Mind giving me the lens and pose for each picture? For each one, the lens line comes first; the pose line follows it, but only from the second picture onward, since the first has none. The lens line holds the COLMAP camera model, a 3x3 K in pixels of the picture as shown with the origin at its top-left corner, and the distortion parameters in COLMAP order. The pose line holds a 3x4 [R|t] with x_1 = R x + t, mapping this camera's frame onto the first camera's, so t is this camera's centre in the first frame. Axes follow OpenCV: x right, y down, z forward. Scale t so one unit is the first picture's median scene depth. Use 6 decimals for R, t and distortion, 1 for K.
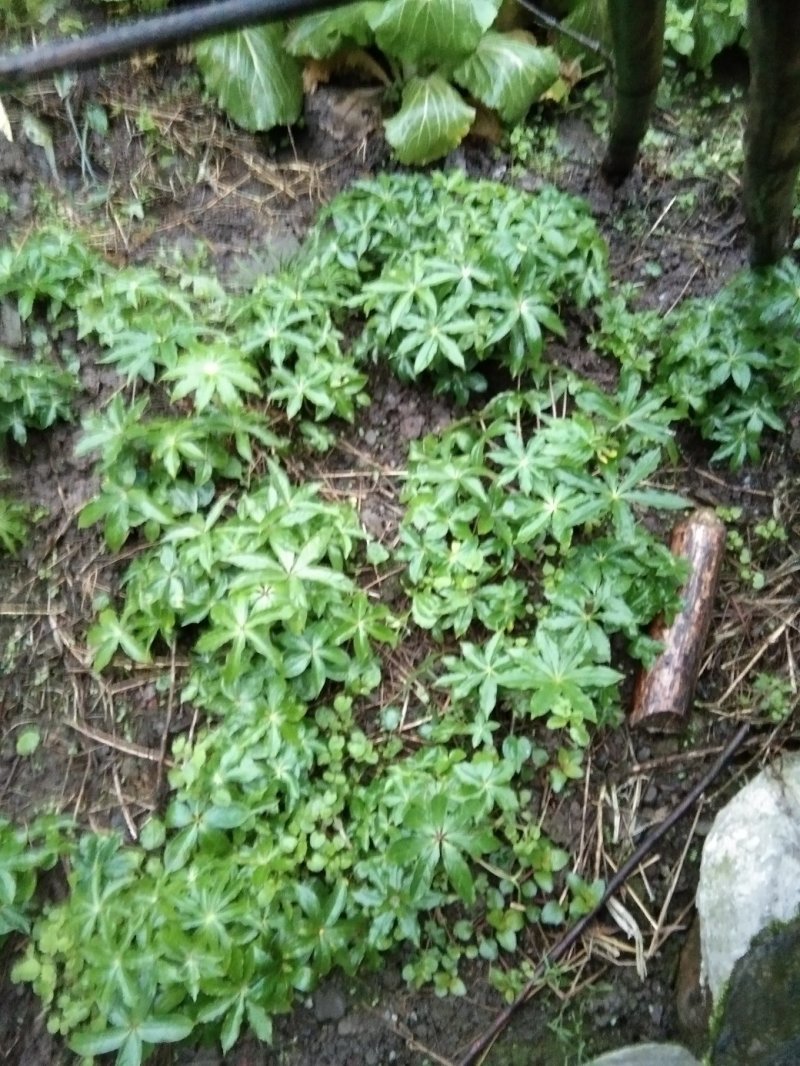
lens RADIAL K [[830.5, 0, 400.0], [0, 830.5, 533.0], [0, 0, 1]] dist [0.097827, -0.137336]
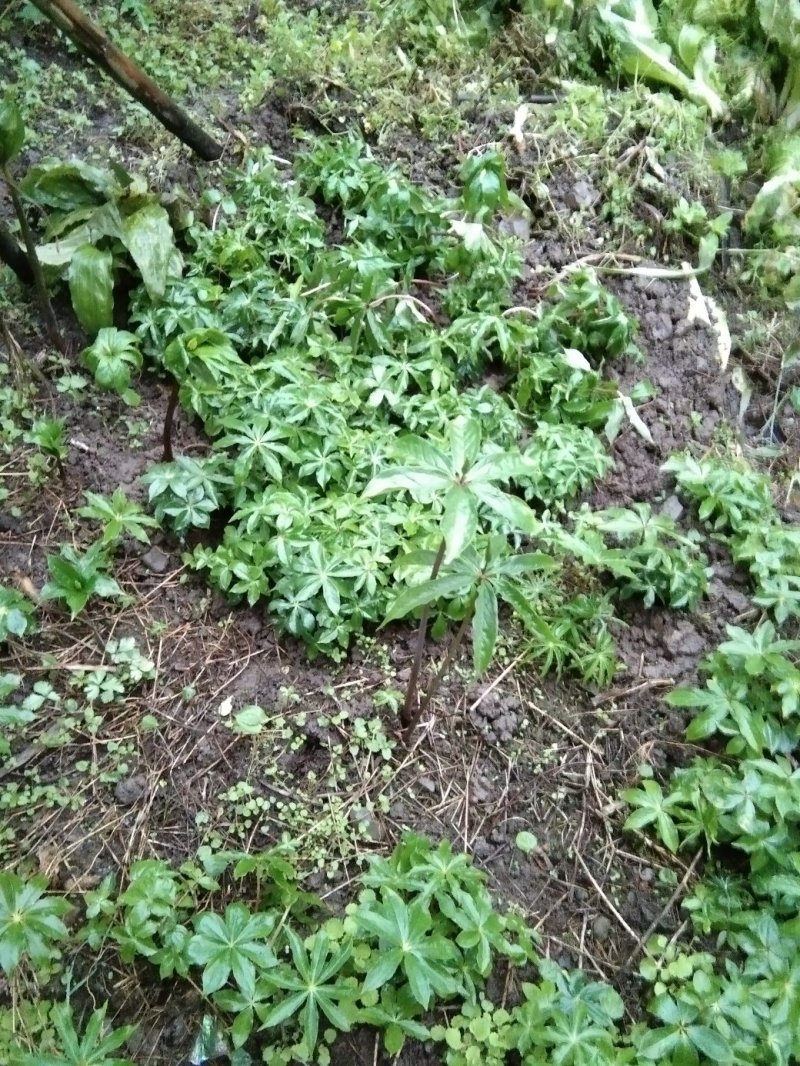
lens RADIAL K [[830.5, 0, 400.0], [0, 830.5, 533.0], [0, 0, 1]] dist [0.097827, -0.137336]
pose [[0.789941, 0.510139, -0.340221, -0.400734], [-0.576812, 0.806461, -0.130034, 0.161297], [0.208040, 0.298963, 0.931311, -0.163835]]
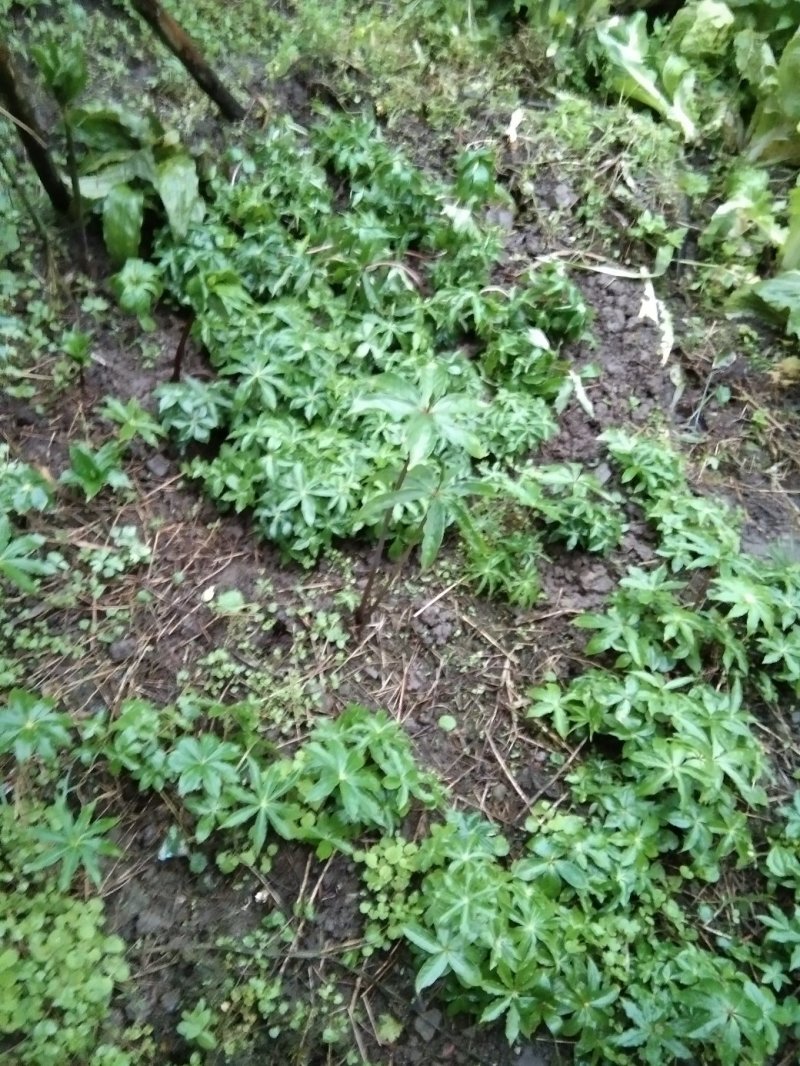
lens RADIAL K [[831.8, 0, 400.0], [0, 831.8, 533.0], [0, 0, 1]] dist [0.114623, -0.156847]
pose [[0.743131, 0.601327, -0.293533, -0.286654], [-0.655998, 0.741224, -0.142316, 0.261720], [0.131995, 0.298317, 0.945296, -0.345765]]
